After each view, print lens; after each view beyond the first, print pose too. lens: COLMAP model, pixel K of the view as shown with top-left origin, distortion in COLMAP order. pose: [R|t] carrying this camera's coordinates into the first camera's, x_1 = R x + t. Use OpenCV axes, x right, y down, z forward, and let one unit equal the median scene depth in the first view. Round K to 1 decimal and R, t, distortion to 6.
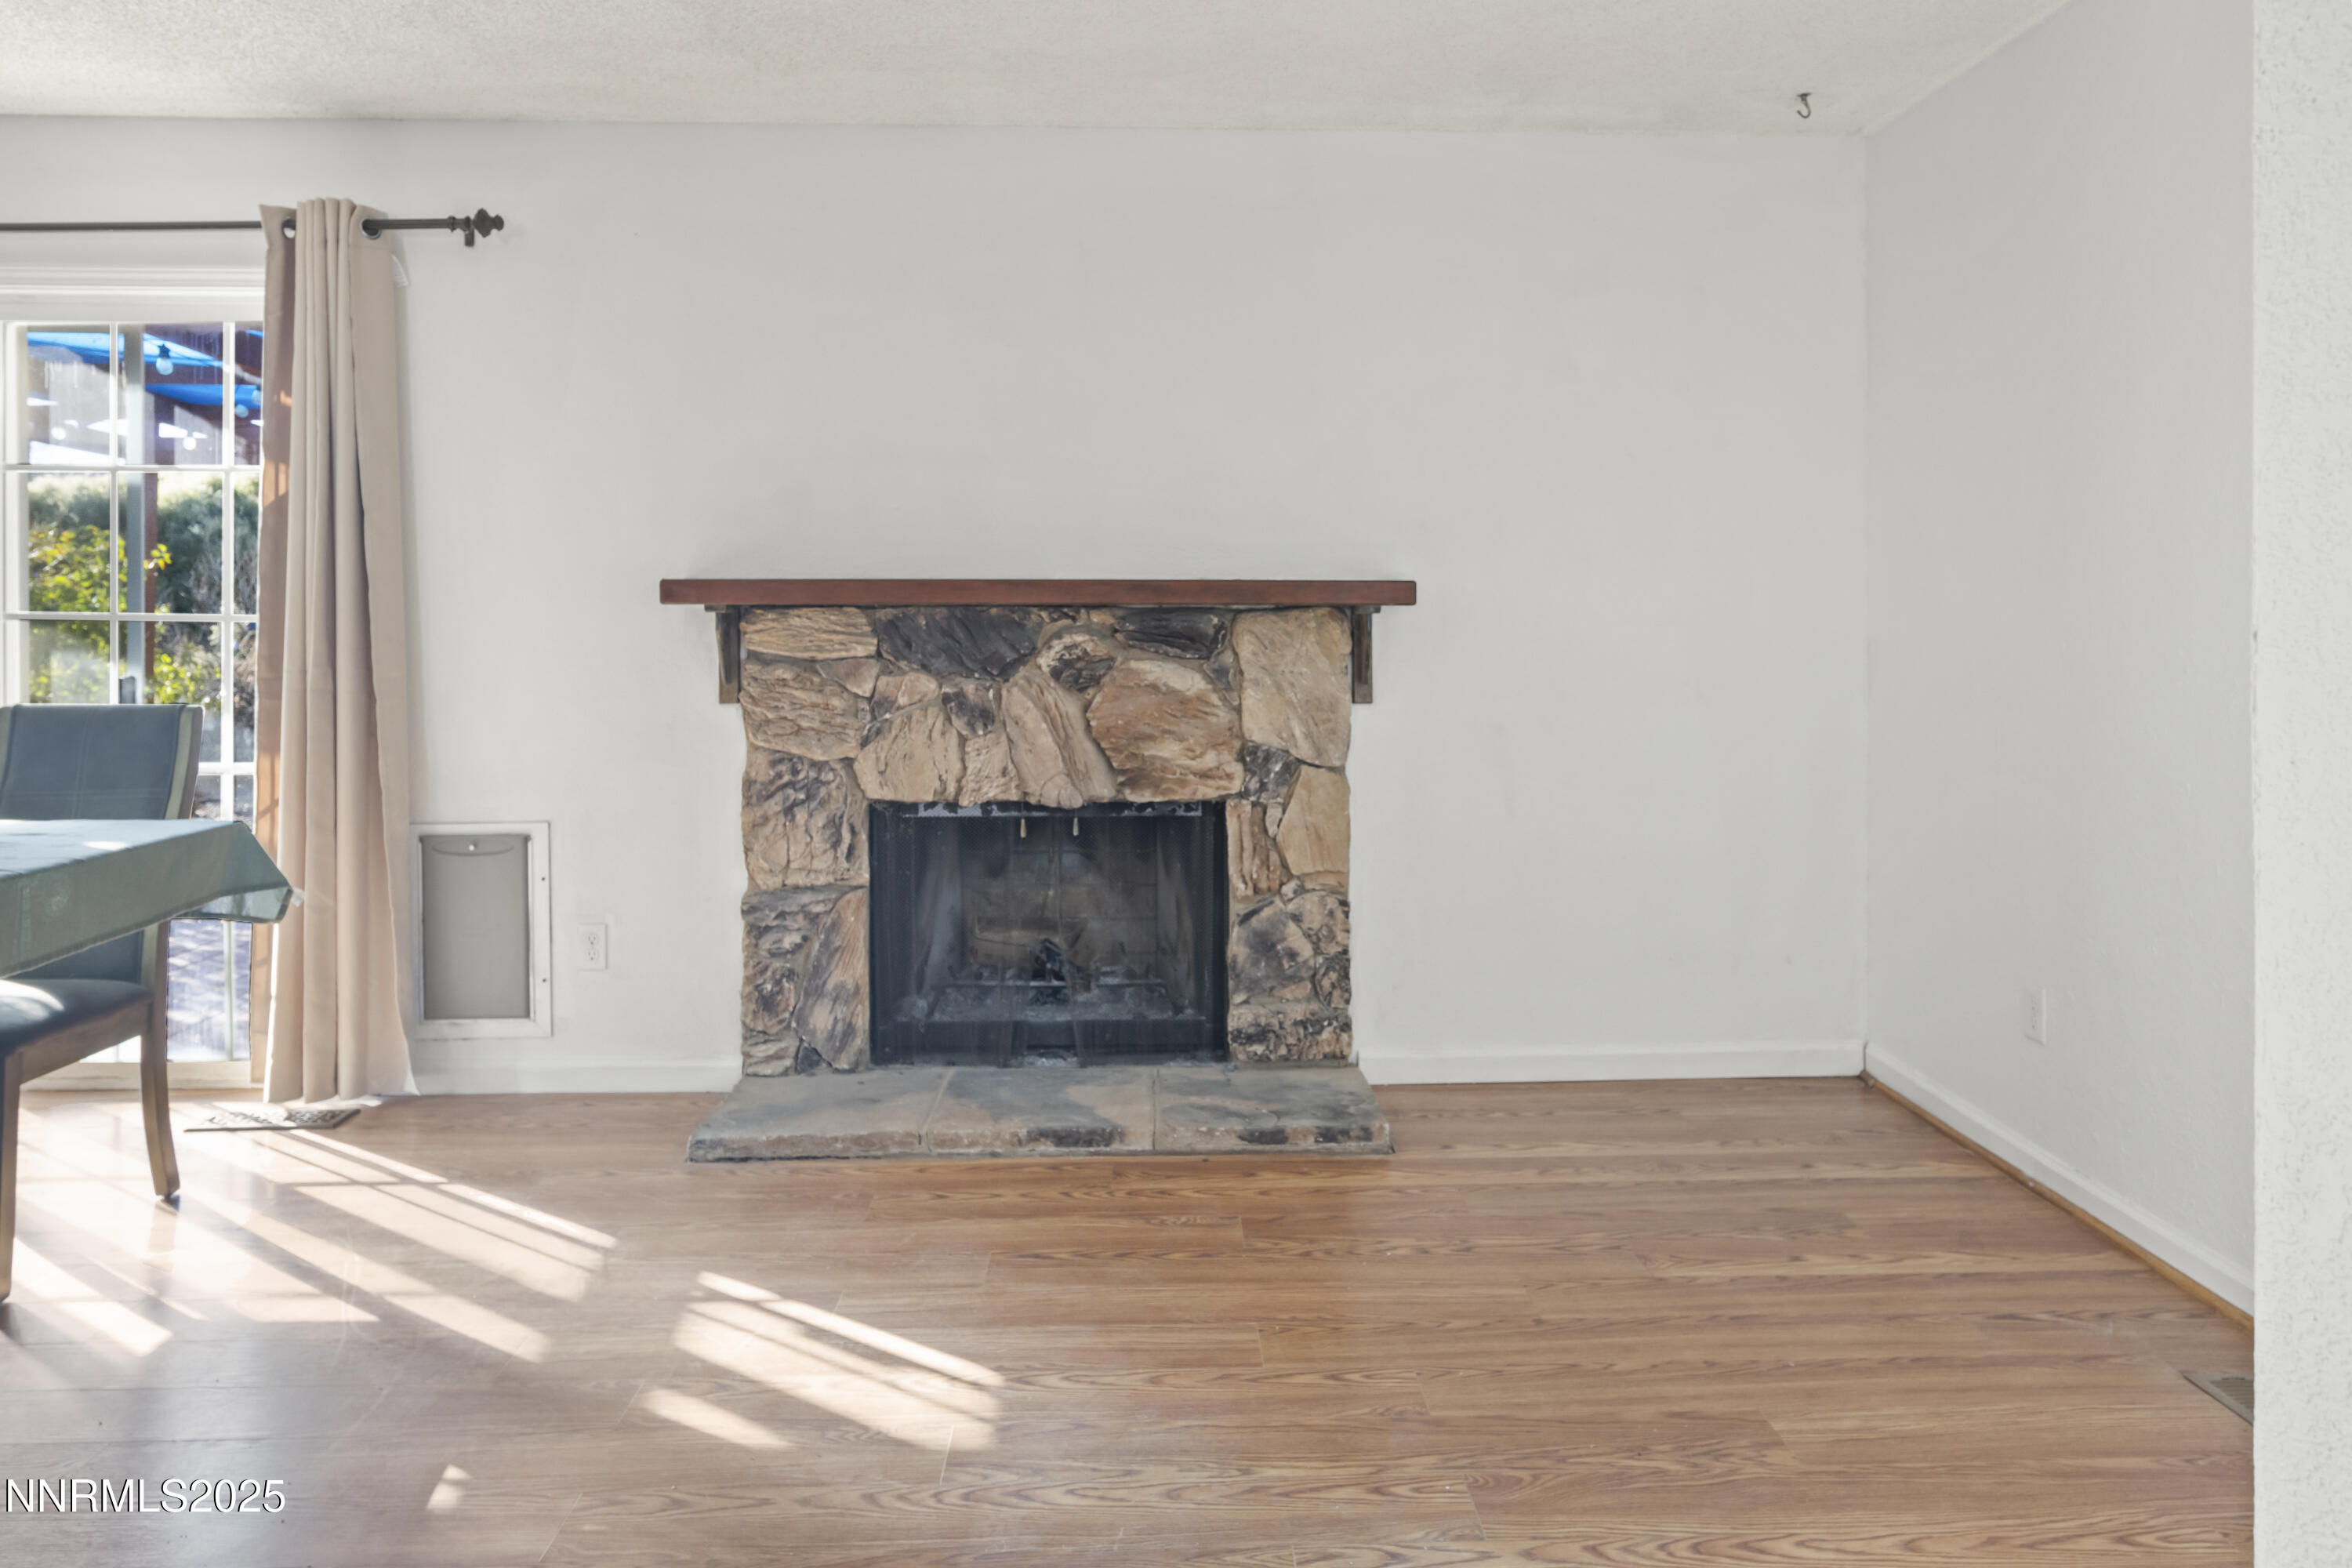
lens RADIAL K [[1524.6, 0, 1181.4], [0, 1524.6, 604.0], [0, 0, 1]] dist [-0.004440, 0.000746]
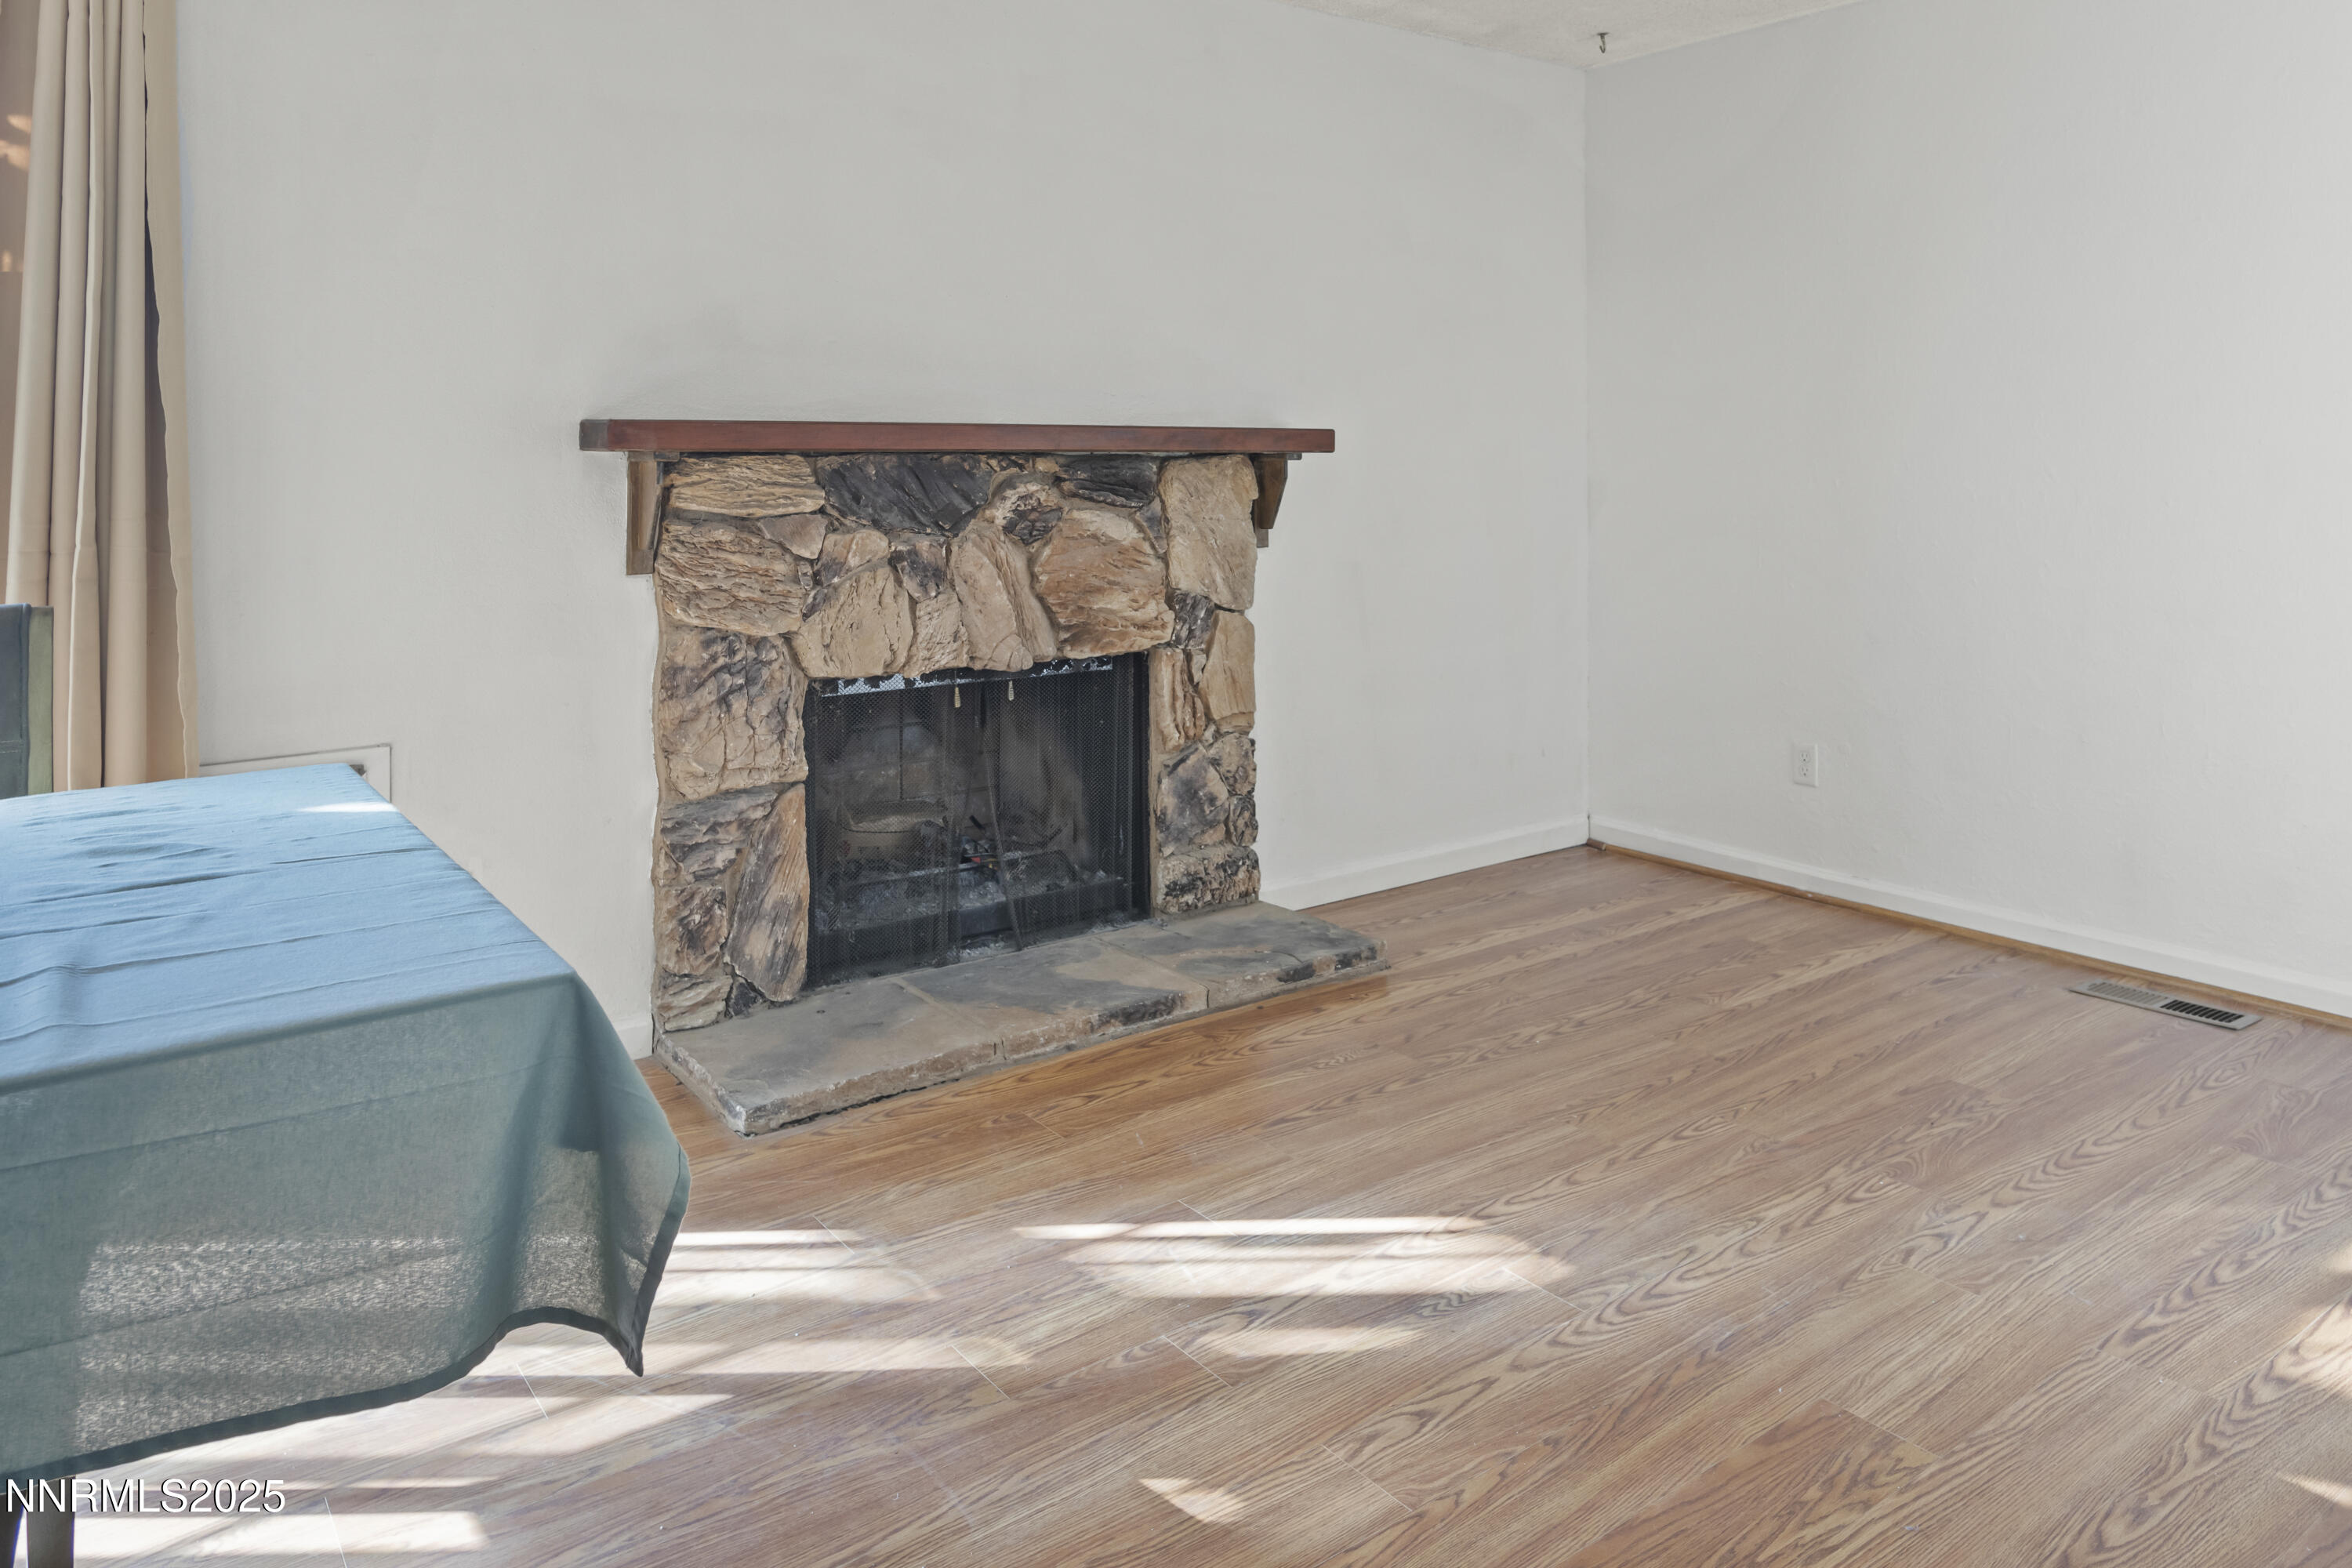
lens RADIAL K [[1574.0, 0, 1173.7], [0, 1574.0, 415.1], [0, 0, 1]] dist [-0.001808, 0.000782]
pose [[0.825820, 0.013607, 0.563769, -0.539751], [0.001783, 0.999641, -0.026740, 0.003845], [-0.563930, 0.023087, 0.825500, 0.149972]]
